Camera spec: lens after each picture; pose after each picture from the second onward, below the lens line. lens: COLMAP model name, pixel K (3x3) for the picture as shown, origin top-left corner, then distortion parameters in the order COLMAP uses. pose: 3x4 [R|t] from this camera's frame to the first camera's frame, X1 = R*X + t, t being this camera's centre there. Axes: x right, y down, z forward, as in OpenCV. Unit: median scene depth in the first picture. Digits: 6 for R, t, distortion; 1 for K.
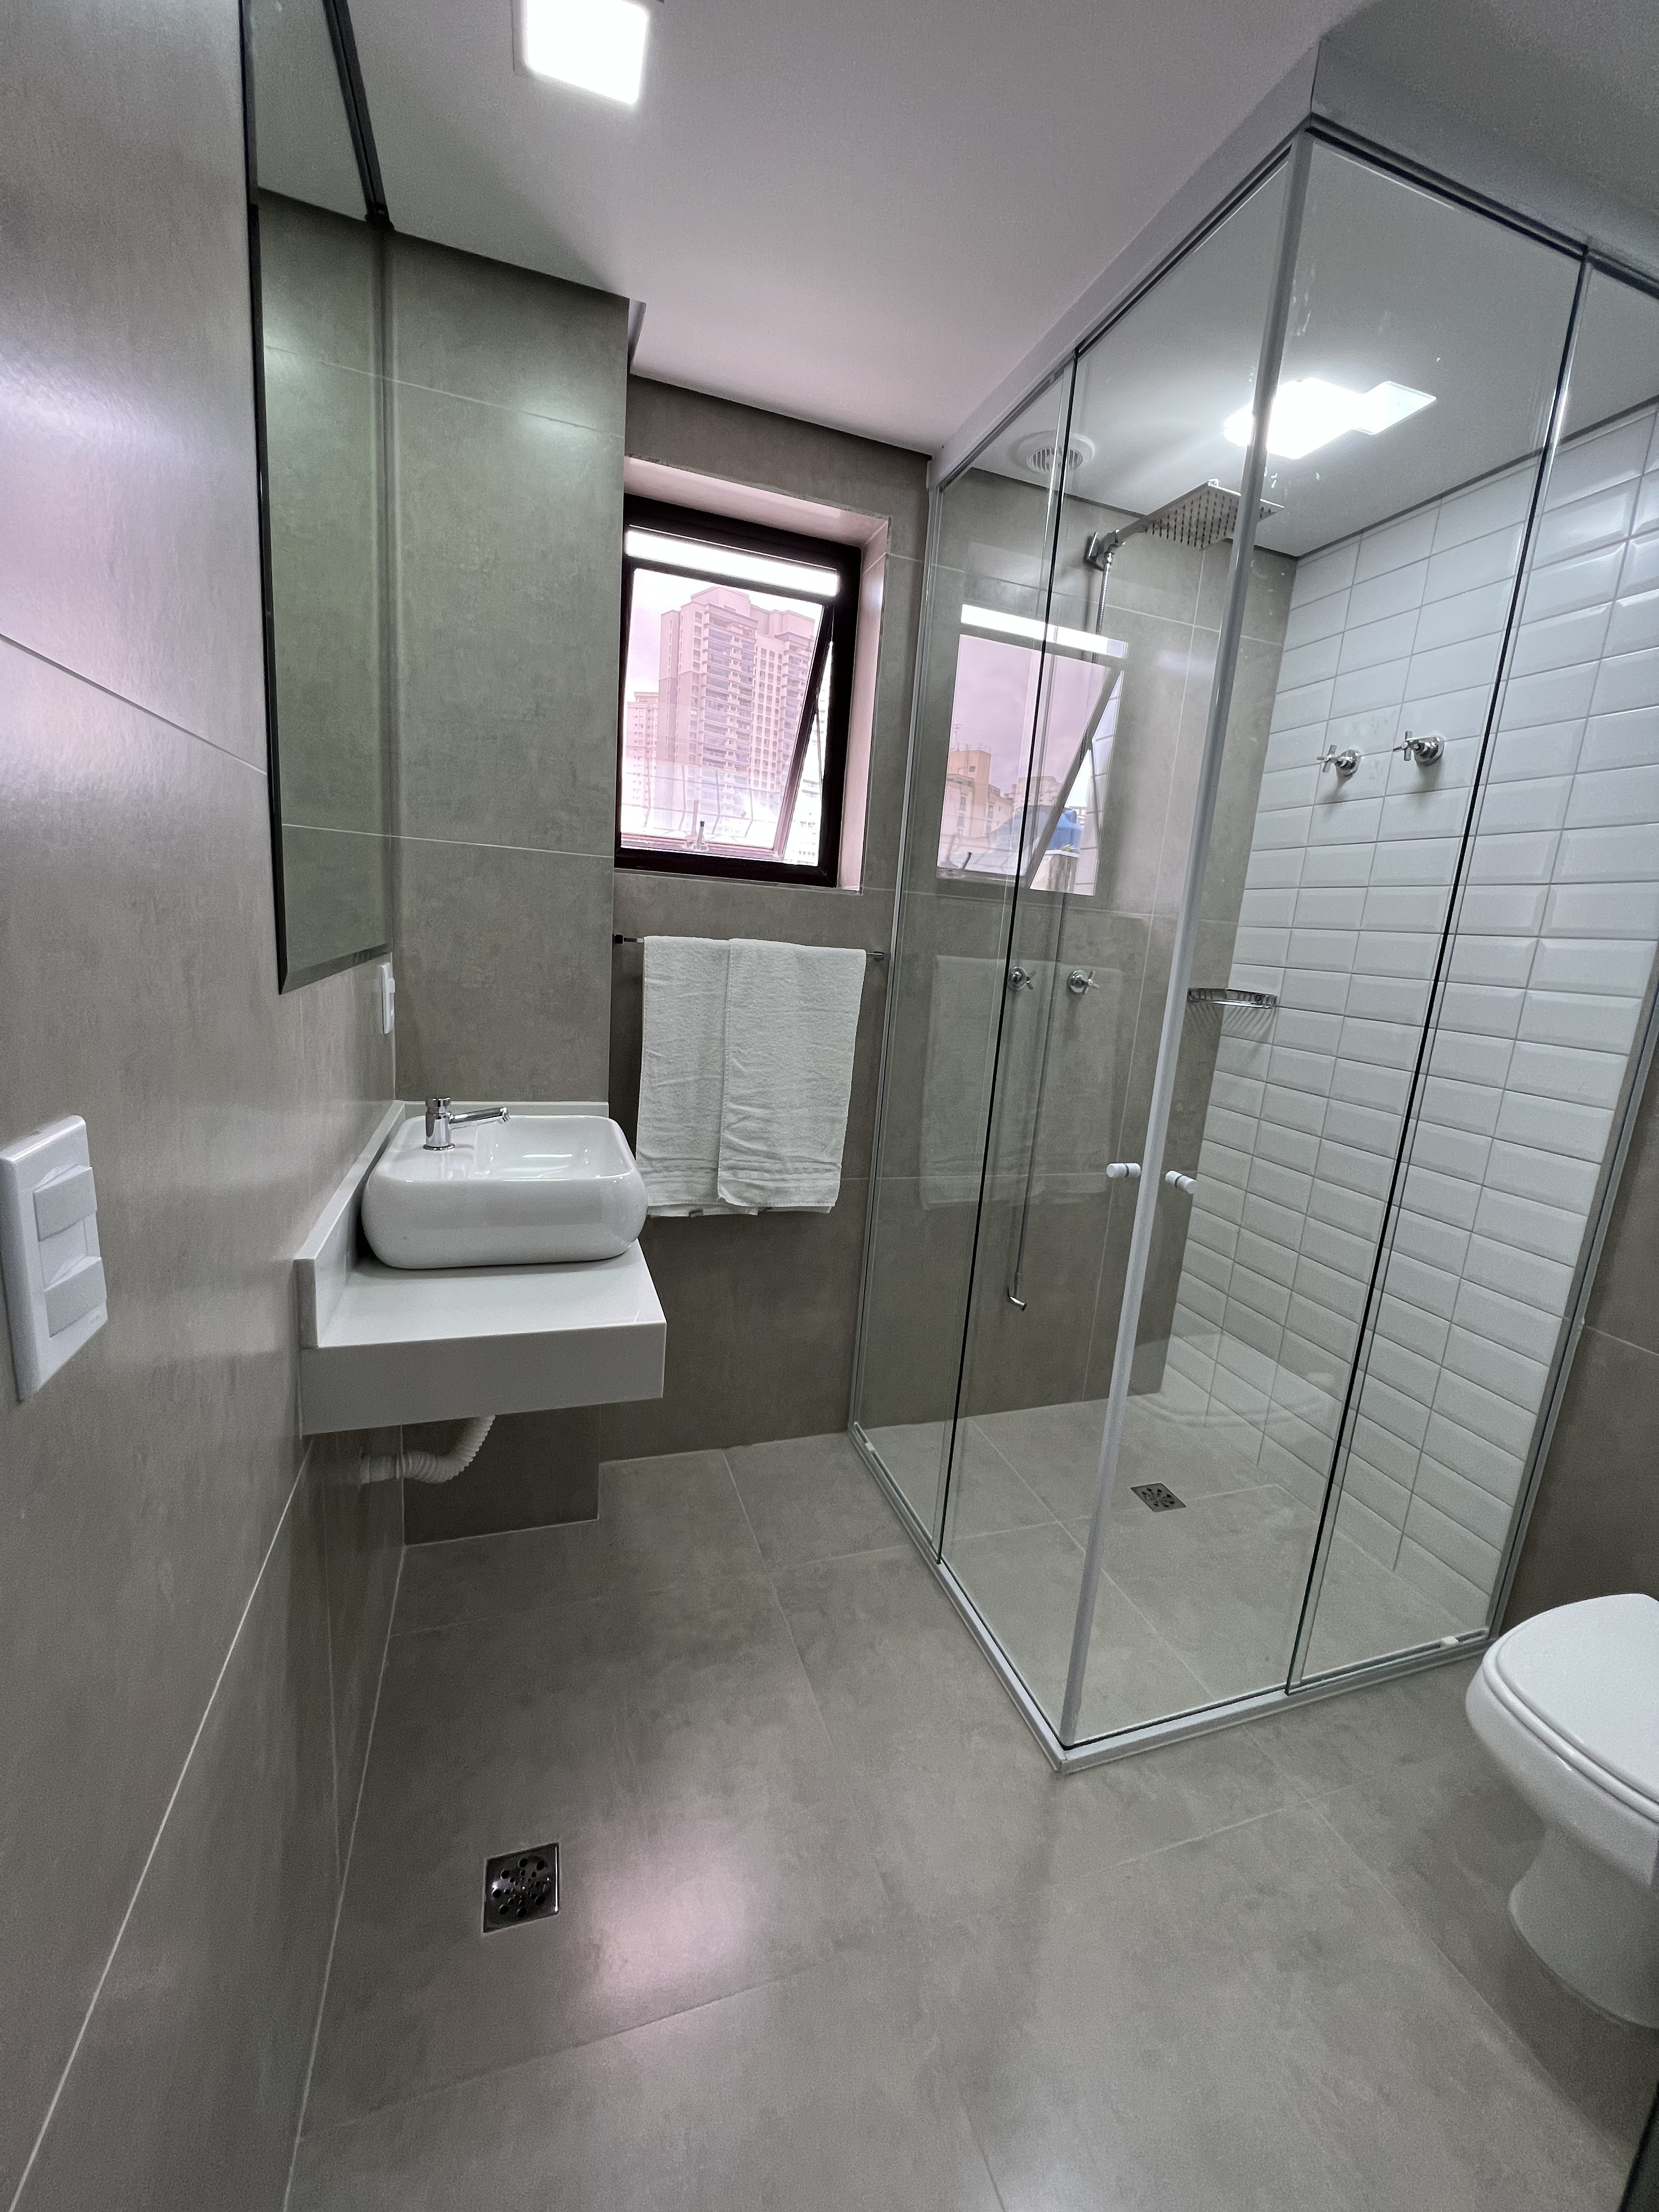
lens RADIAL K [[882.7, 0, 829.5], [0, 882.7, 1106.0], [0, 0, 1]] dist [-0.001839, 0.000473]
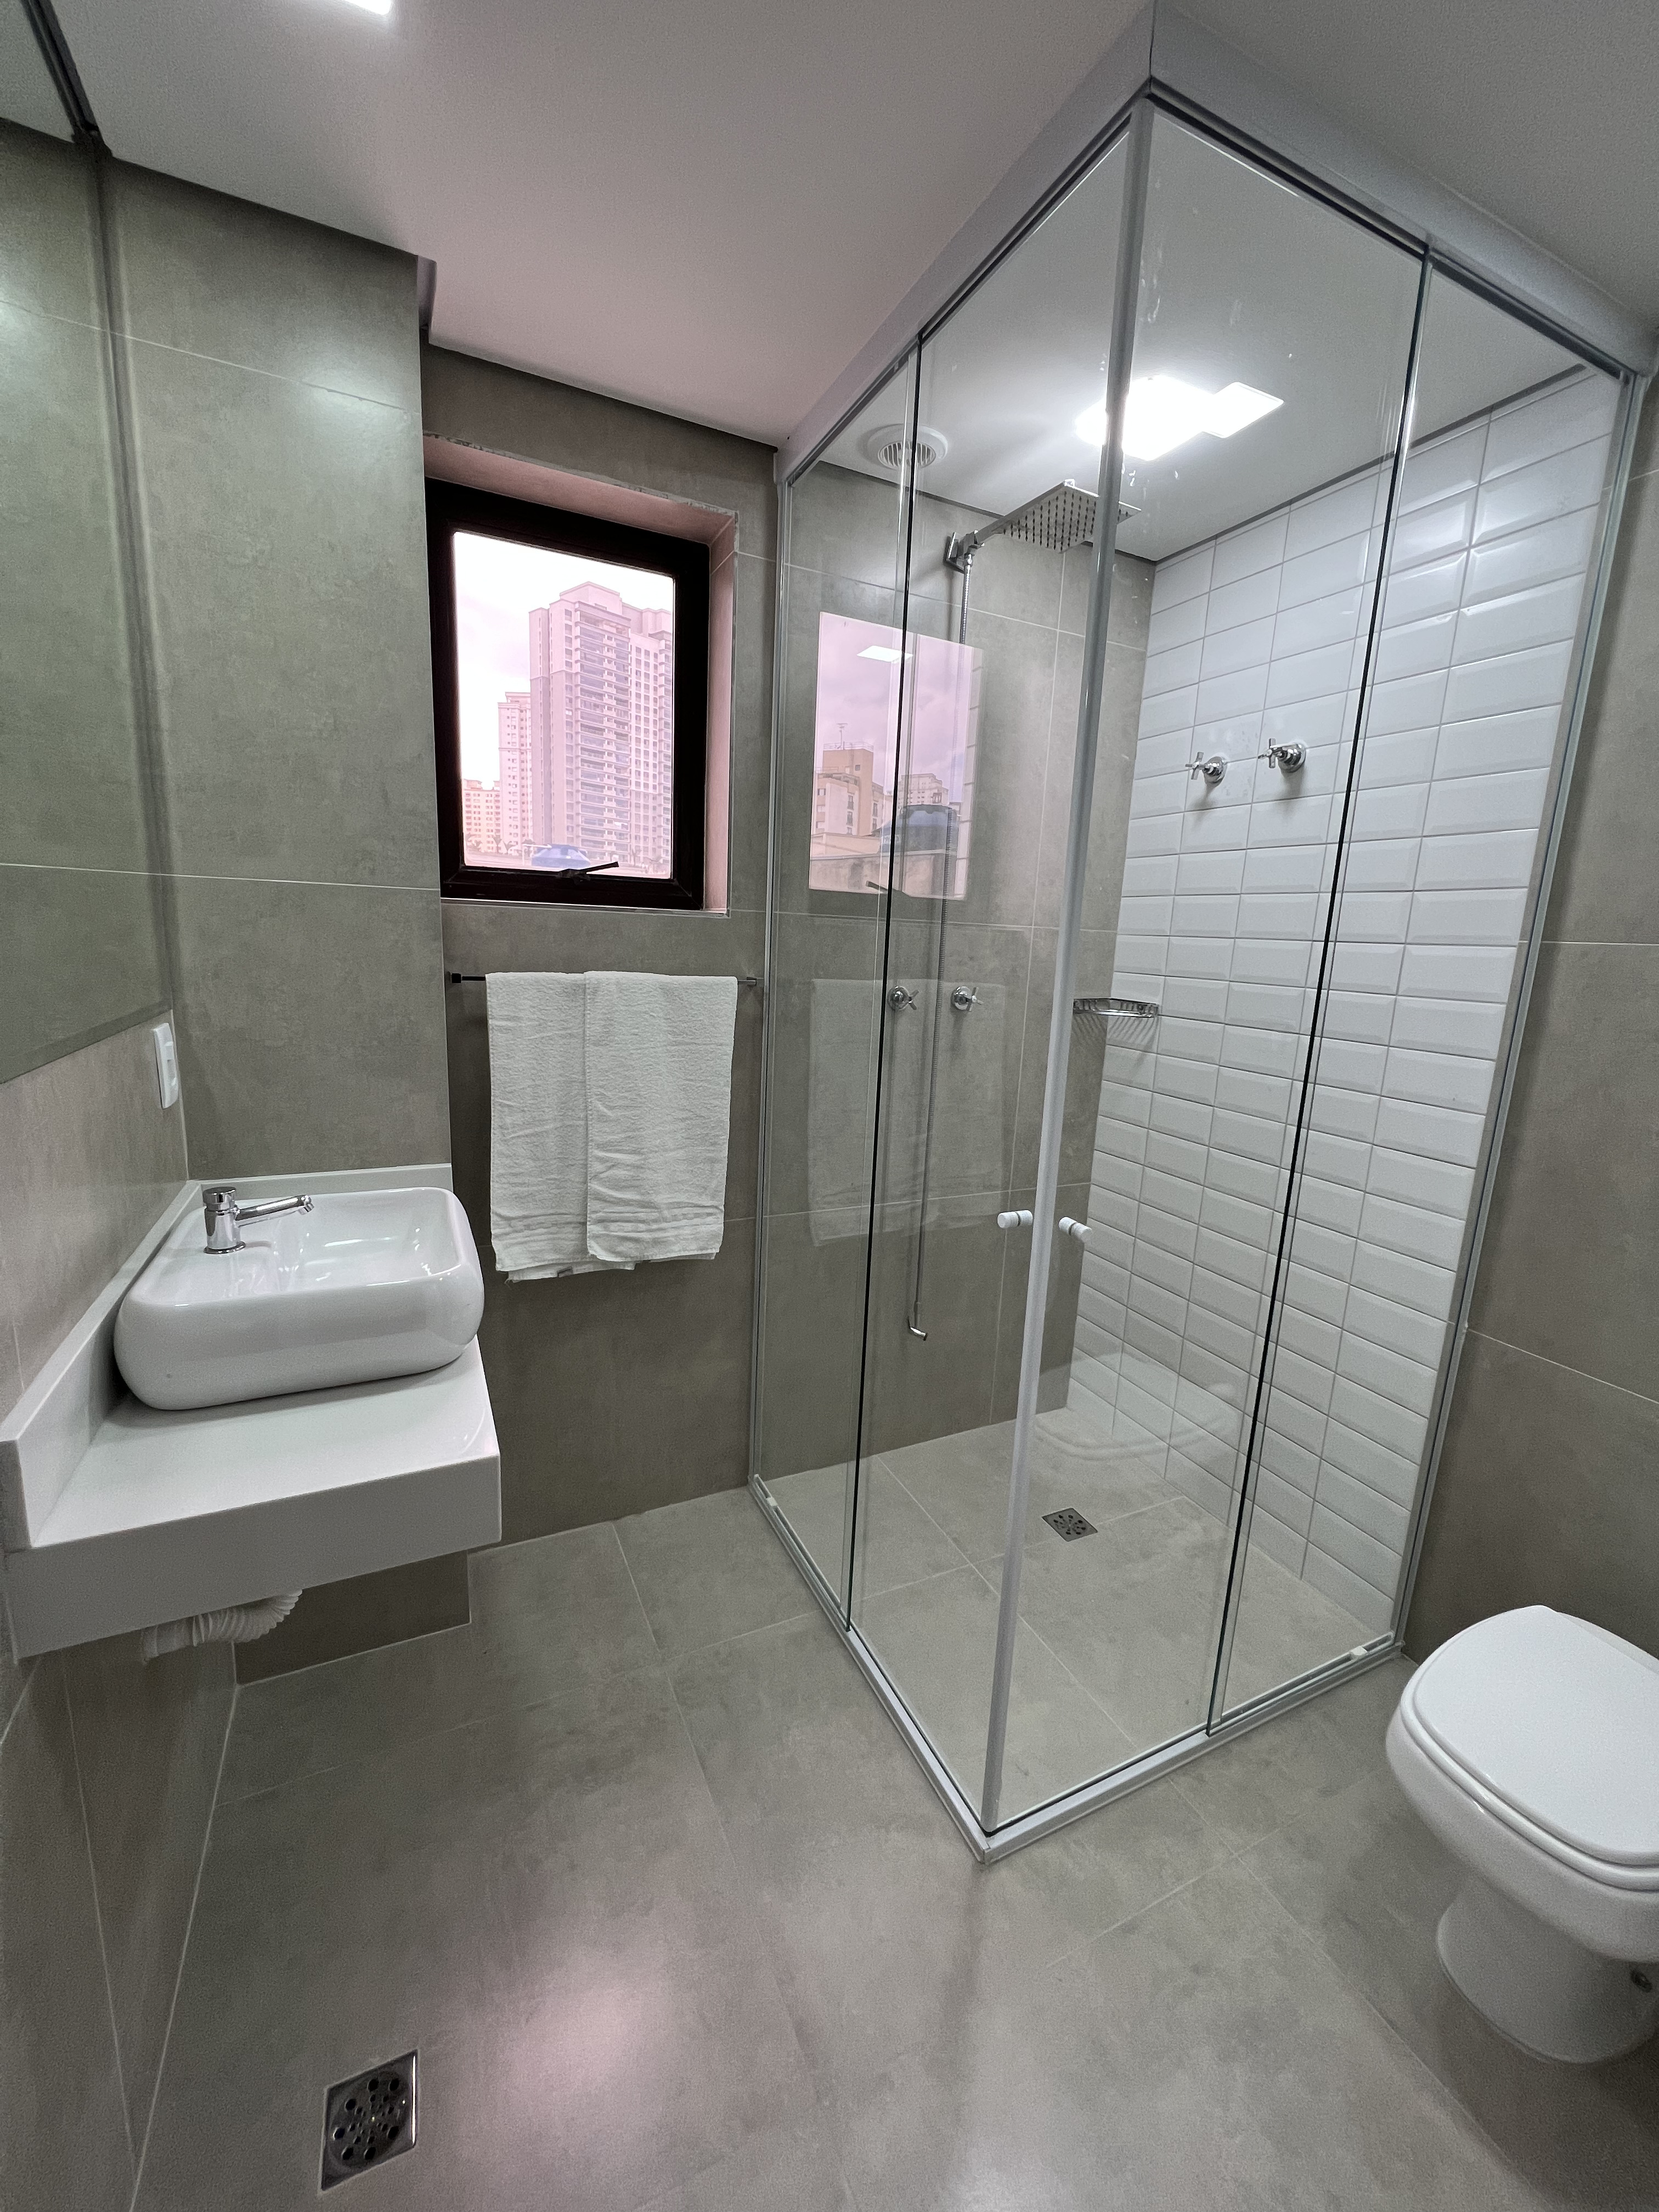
lens RADIAL K [[882.7, 0, 829.5], [0, 882.7, 1106.0], [0, 0, 1]] dist [-0.001839, 0.000473]
pose [[0.992430, -0.053754, 0.110423, 0.033395], [0.053654, 0.998552, 0.003876, -0.046598], [-0.110472, 0.002078, 0.993877, 0.075606]]
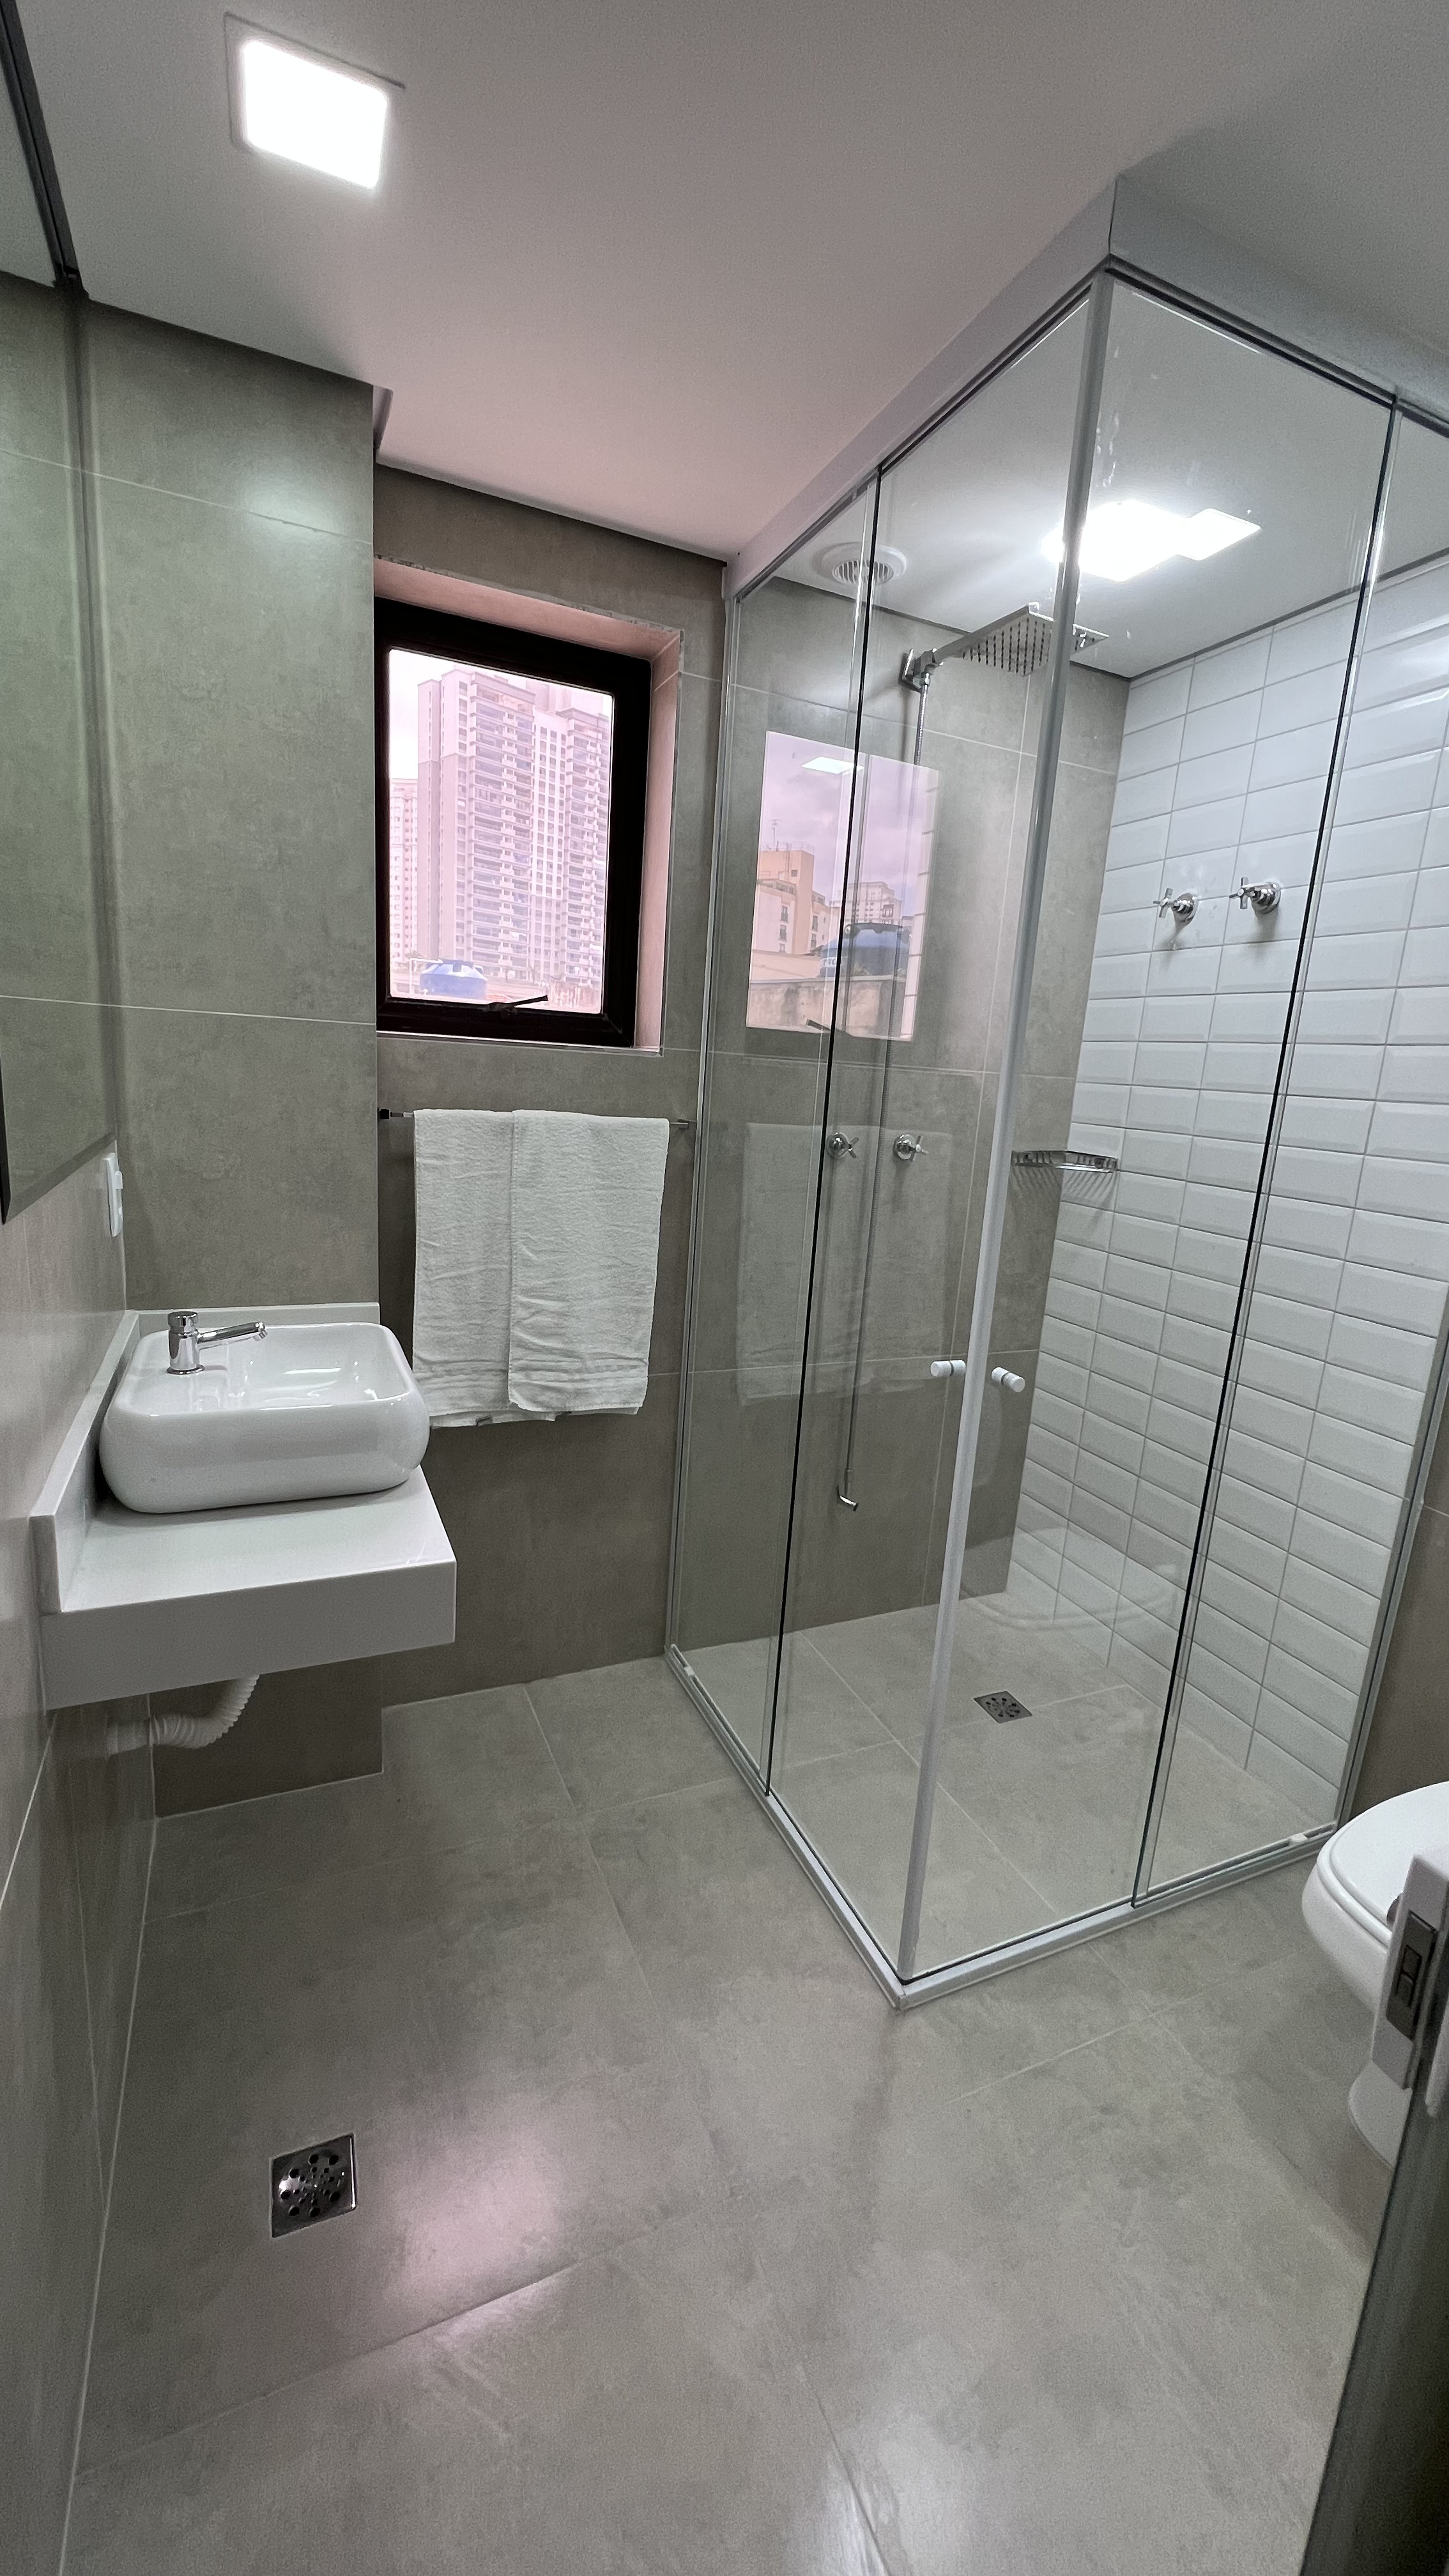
lens RADIAL K [[1028.3, 0, 724.5], [0, 1028.3, 1288.0], [0, 0, 1]] dist [-0.001210, -0.000284]
pose [[0.996088, -0.028837, 0.083533, 0.006827], [0.027137, 0.999402, 0.021423, -0.032332], [-0.084100, -0.019072, 0.996275, -0.048703]]
